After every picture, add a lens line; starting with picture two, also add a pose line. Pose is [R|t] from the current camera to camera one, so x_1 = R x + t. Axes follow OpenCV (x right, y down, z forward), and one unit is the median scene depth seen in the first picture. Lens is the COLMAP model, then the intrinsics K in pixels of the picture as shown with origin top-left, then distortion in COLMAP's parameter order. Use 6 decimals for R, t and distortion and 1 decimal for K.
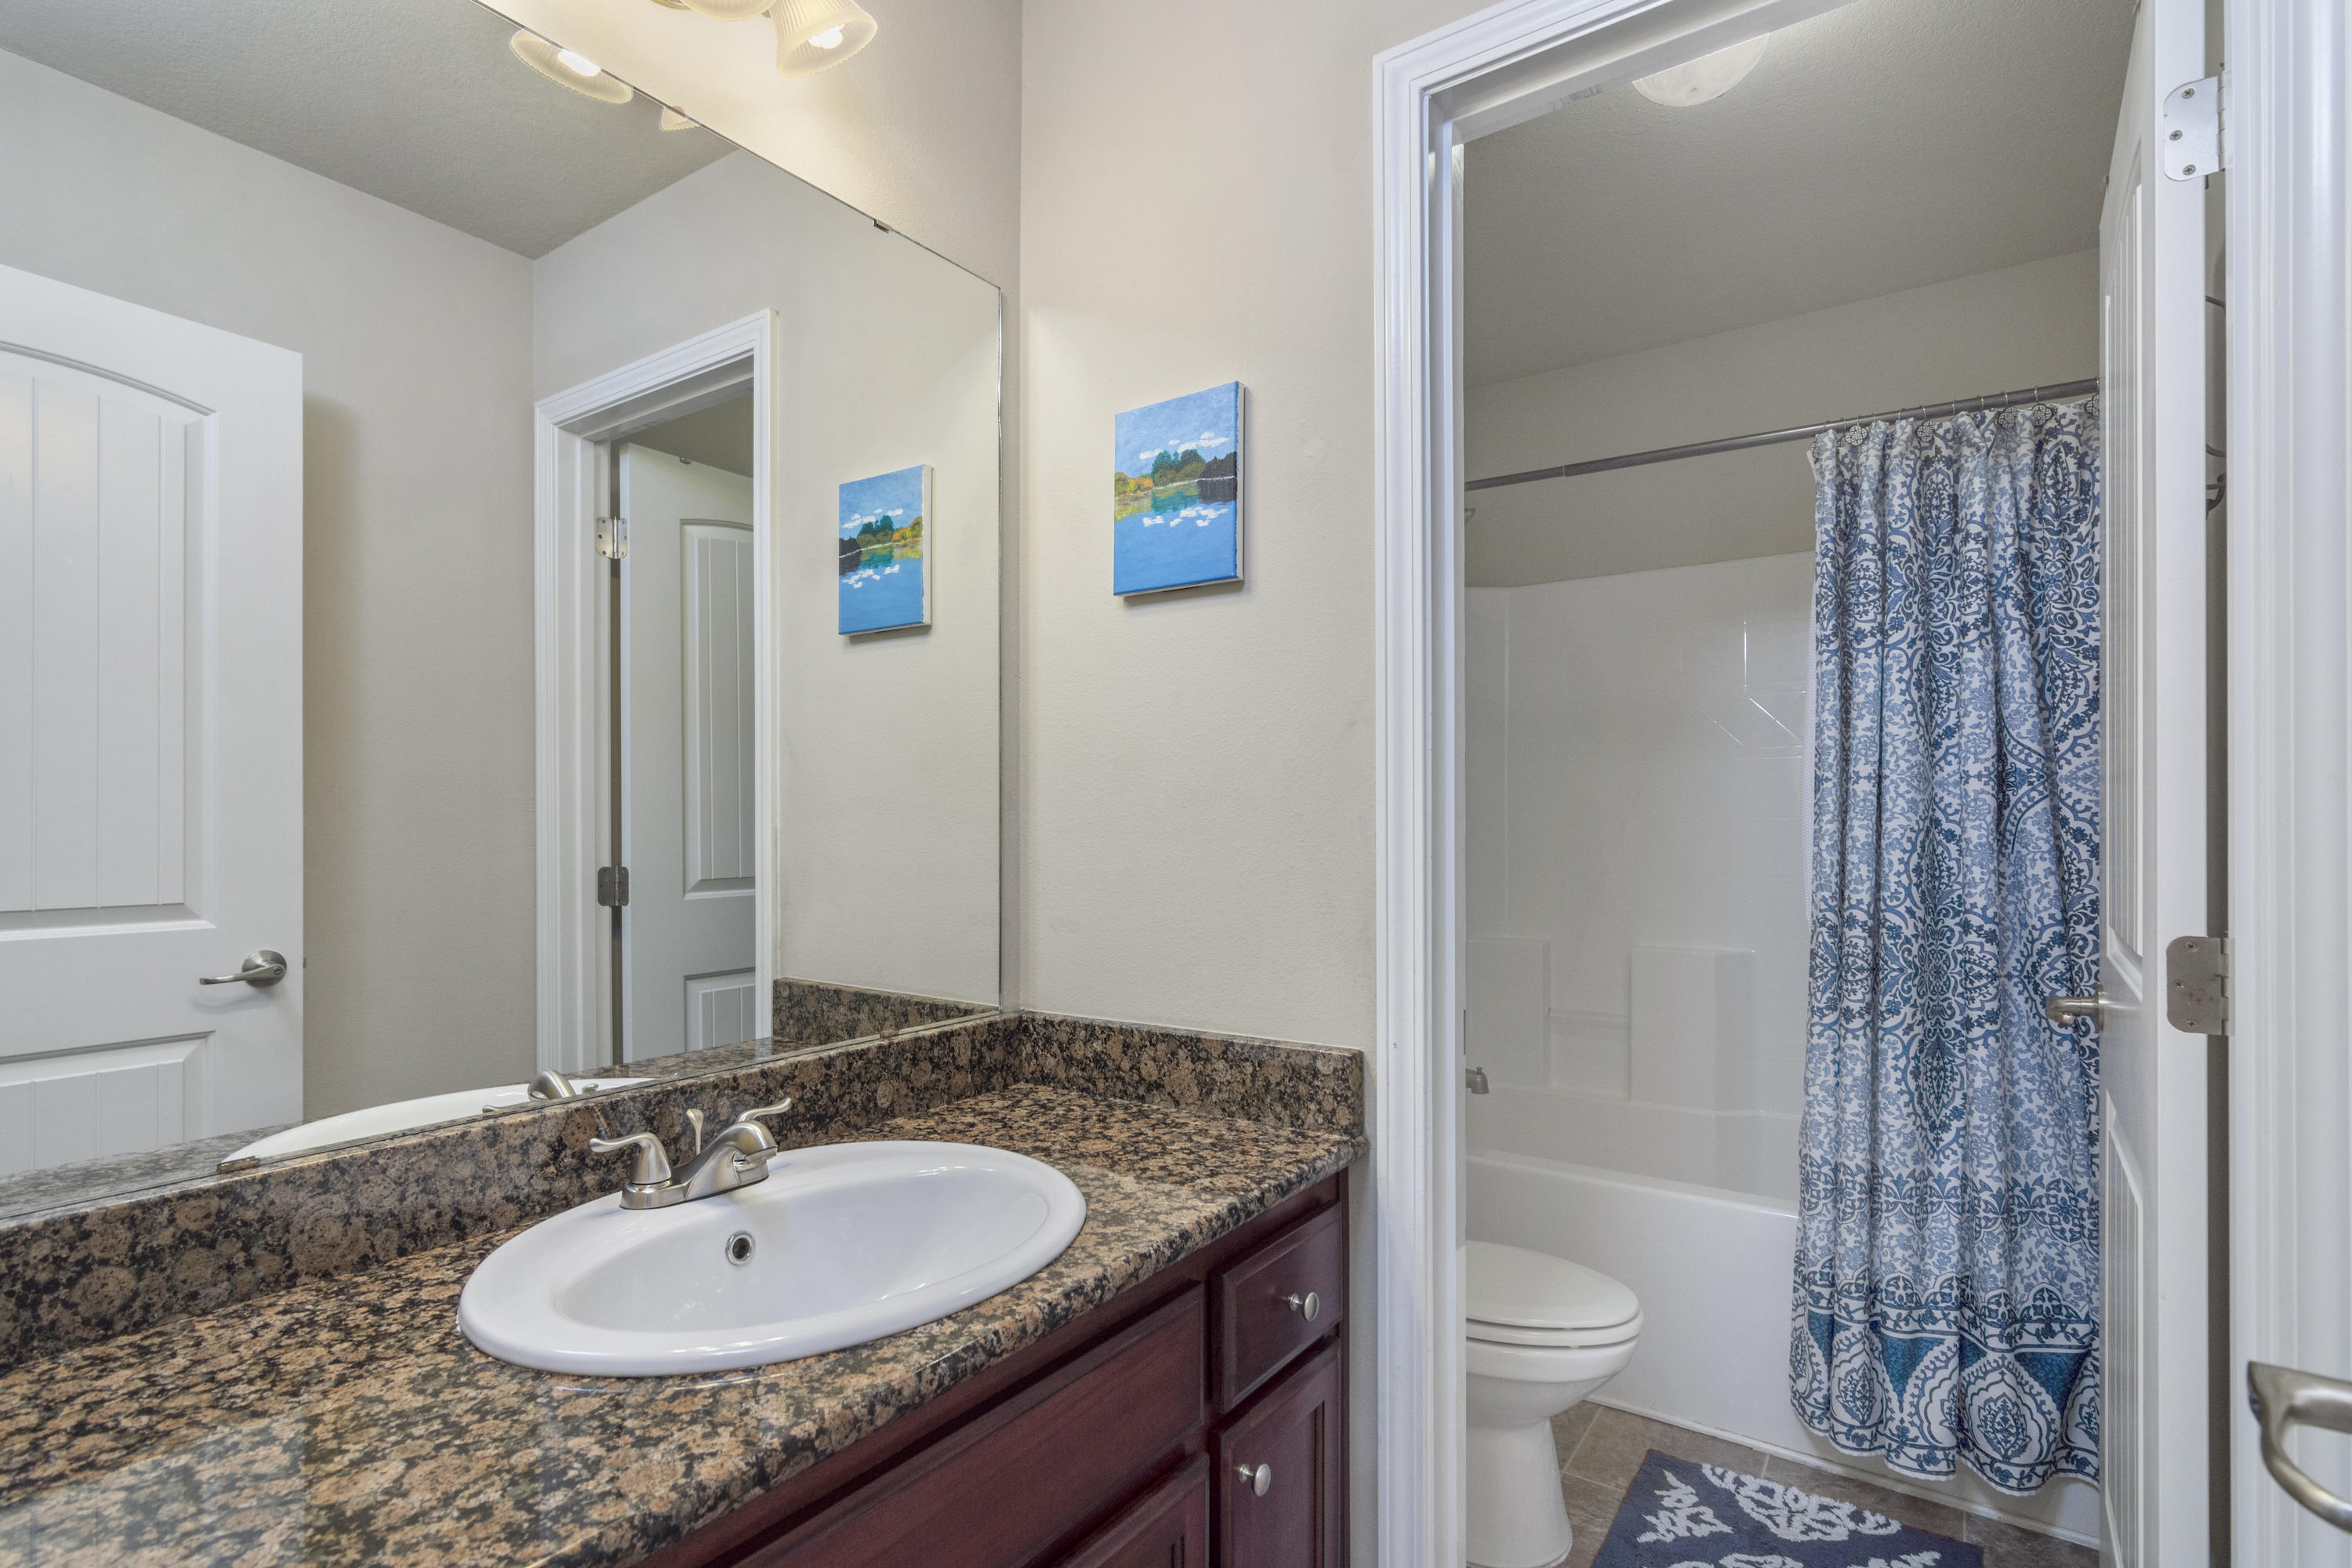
lens RADIAL K [[1148.5, 0, 1173.4], [0, 1148.5, 796.2], [0, 0, 1]] dist [-0.000313, 0.000881]
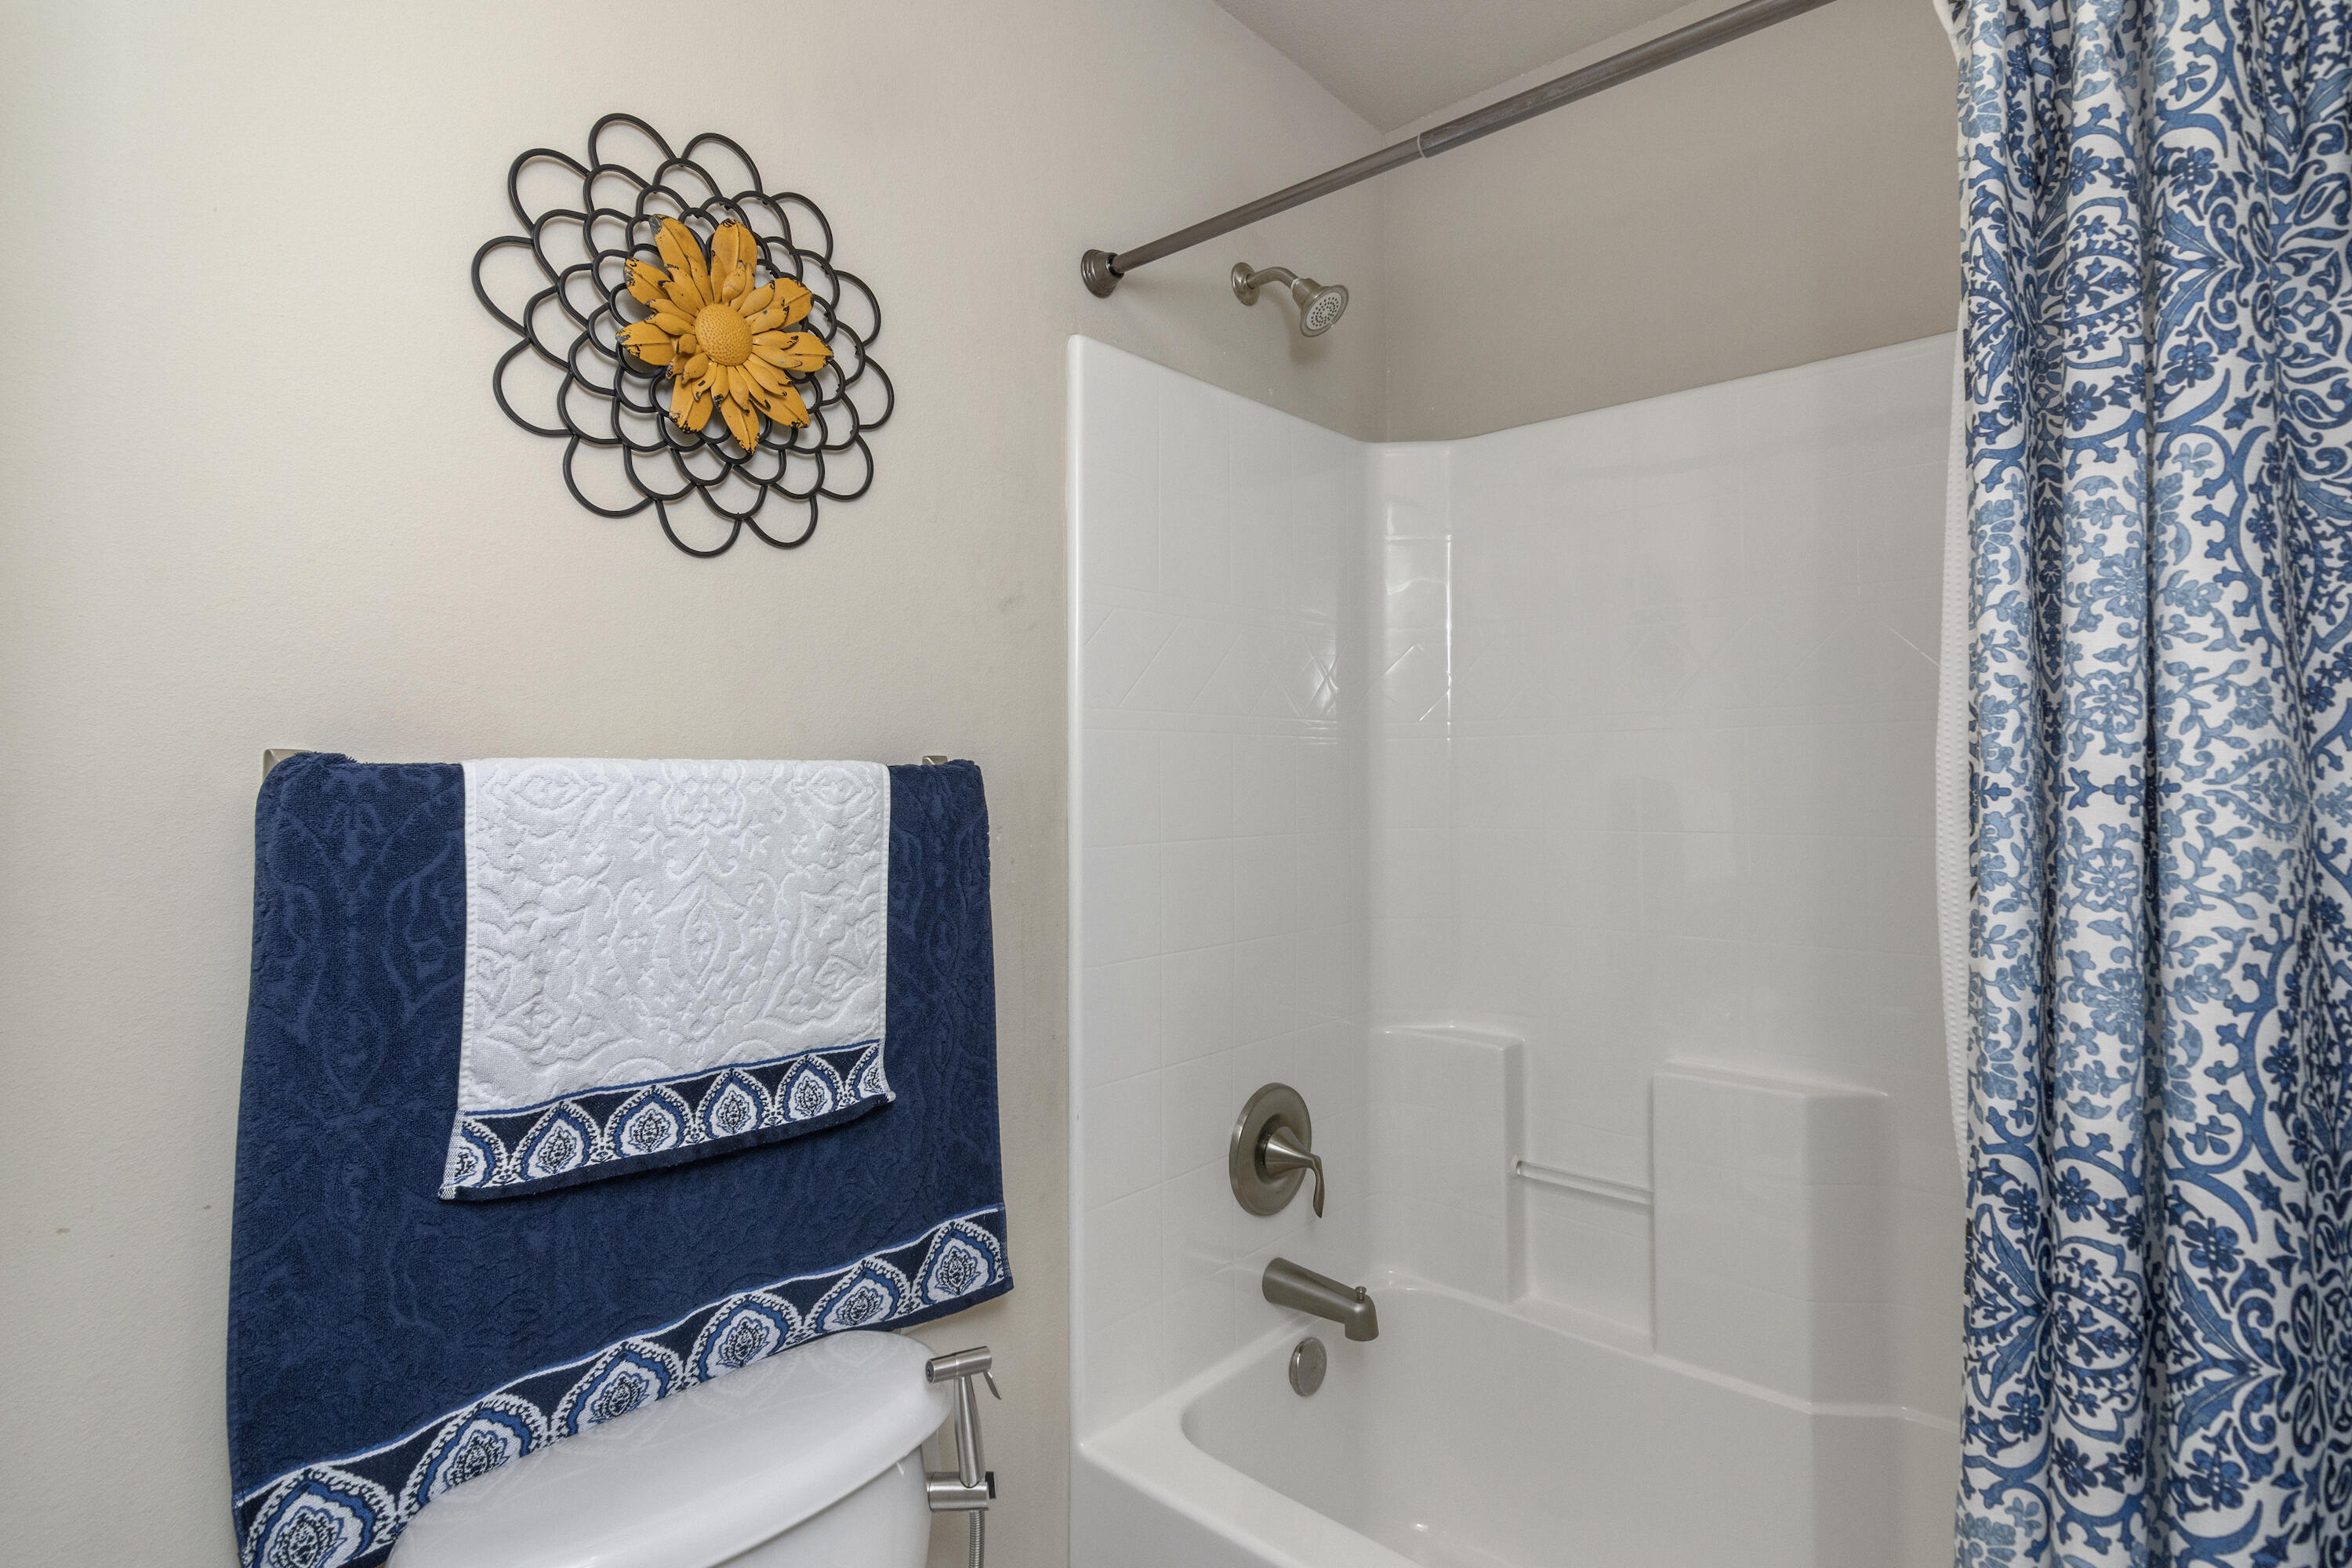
lens RADIAL K [[1148.5, 0, 1212.9], [0, 1148.5, 727.9], [0, 0, 1]] dist [-0.000313, 0.000881]
pose [[0.993336, -0.006036, -0.115094, 0.363943], [0.002654, 0.999561, -0.029513, -0.025287], [0.115222, 0.029010, 0.992916, 0.607190]]
